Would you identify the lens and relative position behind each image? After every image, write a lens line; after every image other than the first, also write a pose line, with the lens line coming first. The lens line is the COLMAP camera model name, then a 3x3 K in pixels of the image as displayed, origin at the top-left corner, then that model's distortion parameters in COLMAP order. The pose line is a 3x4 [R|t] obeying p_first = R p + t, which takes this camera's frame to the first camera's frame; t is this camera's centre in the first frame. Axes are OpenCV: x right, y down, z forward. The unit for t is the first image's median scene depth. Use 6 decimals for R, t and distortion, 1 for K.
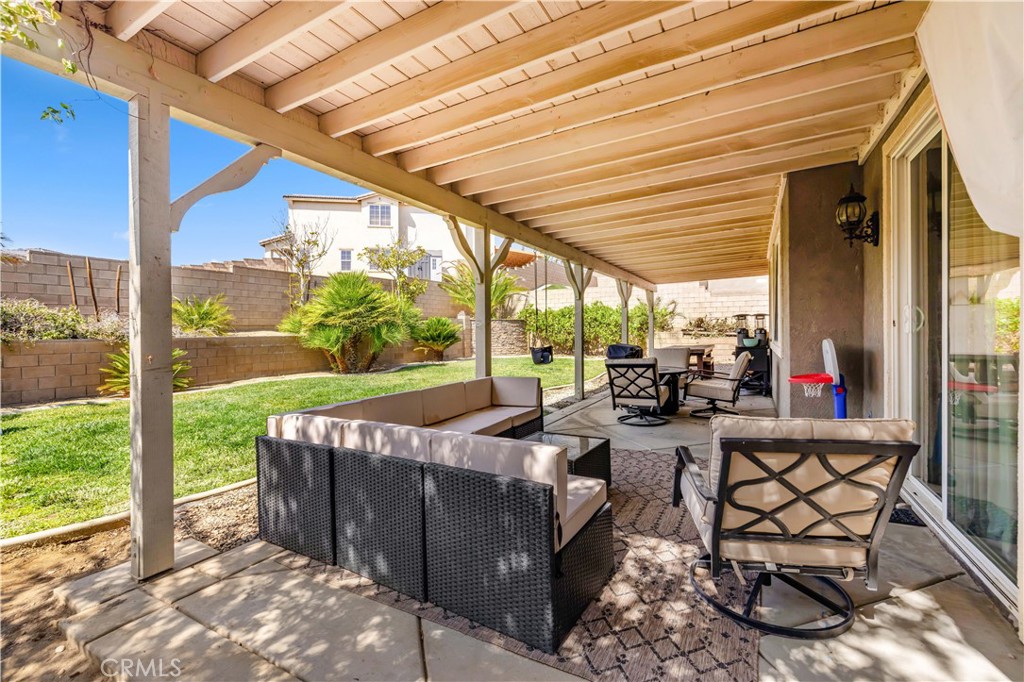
lens RADIAL K [[433.9, 0, 512.0], [0, 433.9, 341.0], [0, 0, 1]] dist [0.000142, 0.000113]
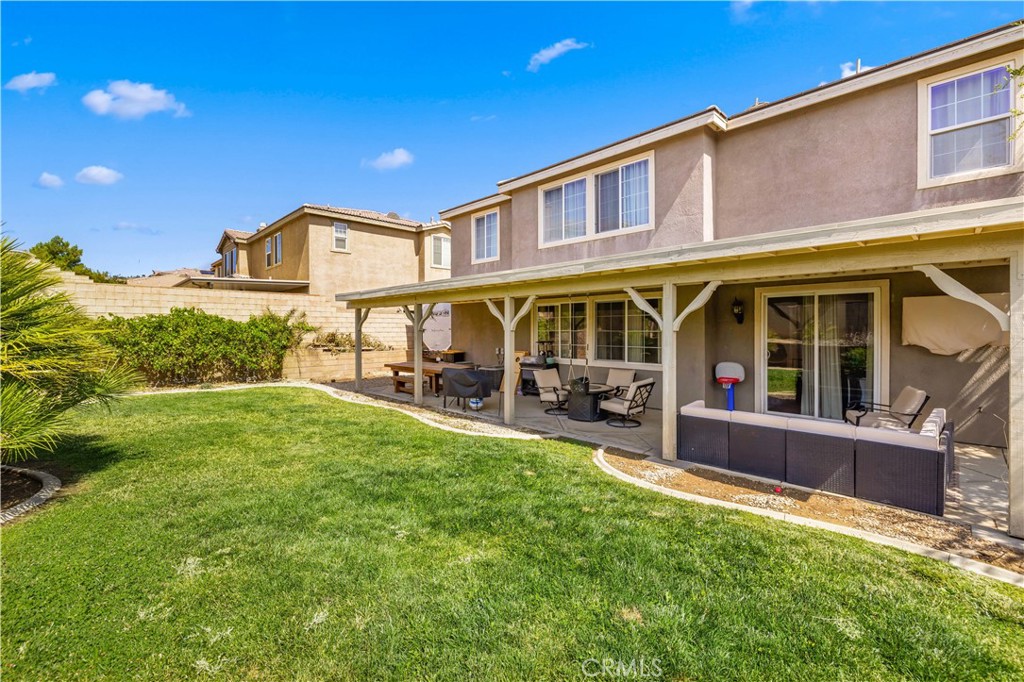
lens RADIAL K [[433.9, 0, 512.0], [0, 433.9, 341.0], [0, 0, 1]] dist [0.000142, 0.000113]
pose [[0.286391, -0.006491, 0.958091, -2.816577], [0.012968, 0.999912, 0.002898, -0.228025], [-0.958025, 0.011594, 0.286450, 2.256696]]
